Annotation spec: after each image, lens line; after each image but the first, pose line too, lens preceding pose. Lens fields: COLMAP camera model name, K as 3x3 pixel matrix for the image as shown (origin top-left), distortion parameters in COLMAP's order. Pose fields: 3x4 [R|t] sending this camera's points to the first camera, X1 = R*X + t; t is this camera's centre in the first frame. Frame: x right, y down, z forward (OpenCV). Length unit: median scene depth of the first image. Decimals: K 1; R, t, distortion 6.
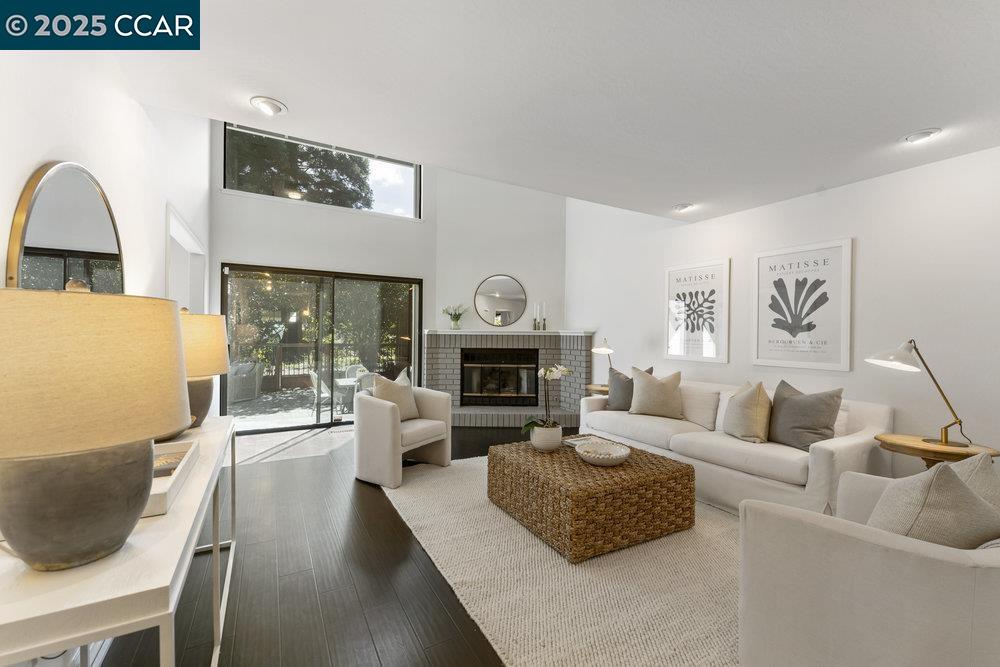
lens RADIAL K [[409.0, 0, 500.0], [0, 409.0, 333.5], [0, 0, 1]] dist [0.002169, 0.000089]
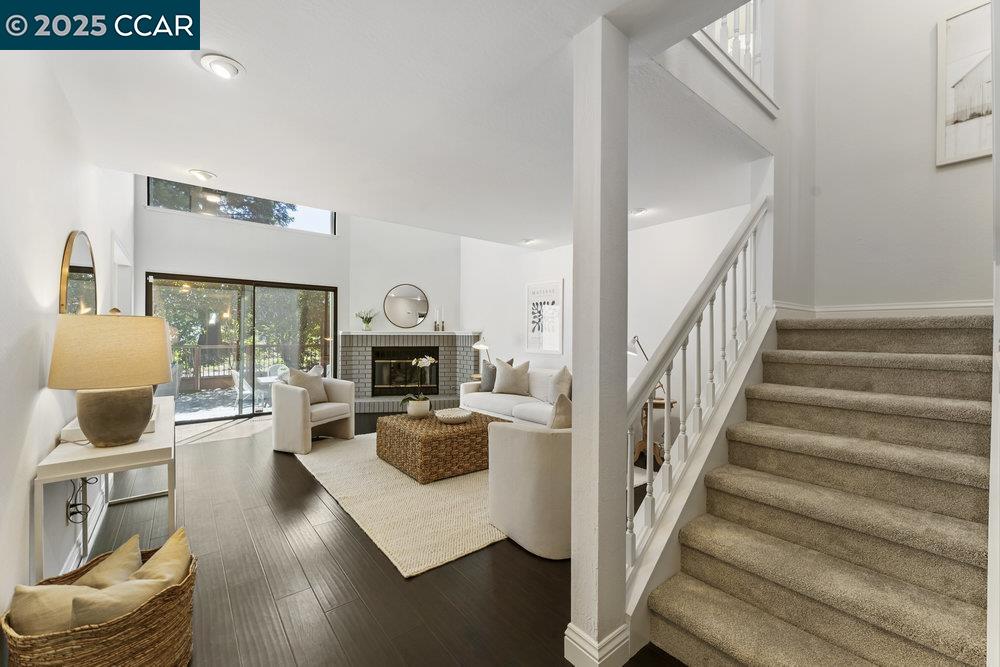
lens RADIAL K [[396.0, 0, 488.0], [0, 396.0, 334.8], [0, 0, 1]] dist [-0.001268, -0.000153]
pose [[0.989653, -0.006635, 0.143329, 0.072536], [0.006361, 0.999977, 0.002368, 0.001304], [-0.143342, -0.001432, 0.989672, -0.169107]]
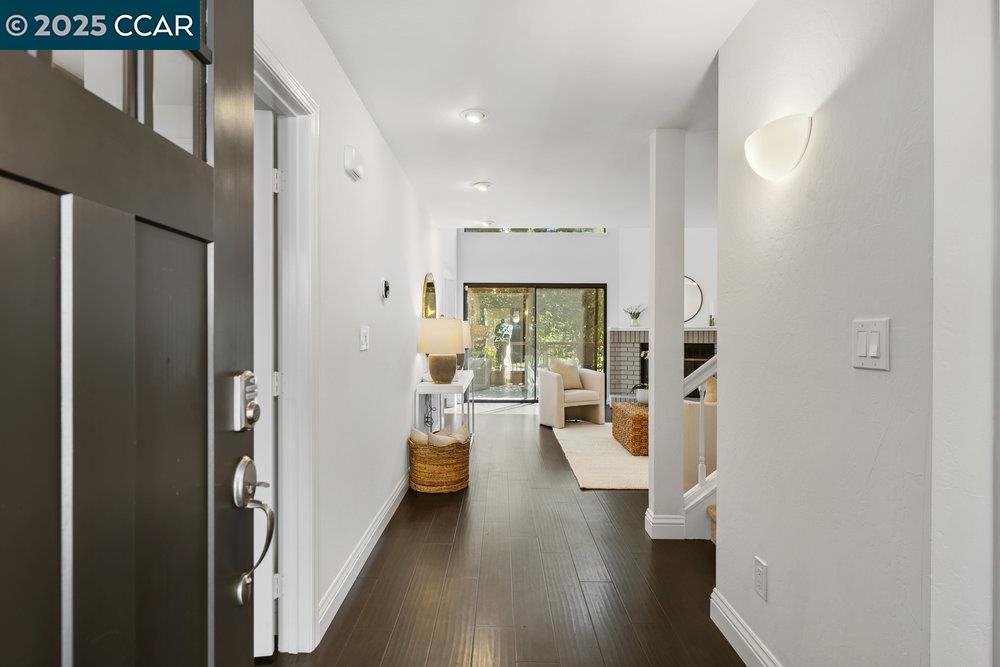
lens RADIAL K [[503.3, 0, 485.7], [0, 503.3, 332.3], [0, 0, 1]] dist [0.000753, 0.000016]
pose [[0.857107, -0.008178, -0.515073, 0.262291], [0.007500, 0.999966, -0.003397, 0.007947], [0.515084, -0.000951, 0.857139, -0.421381]]
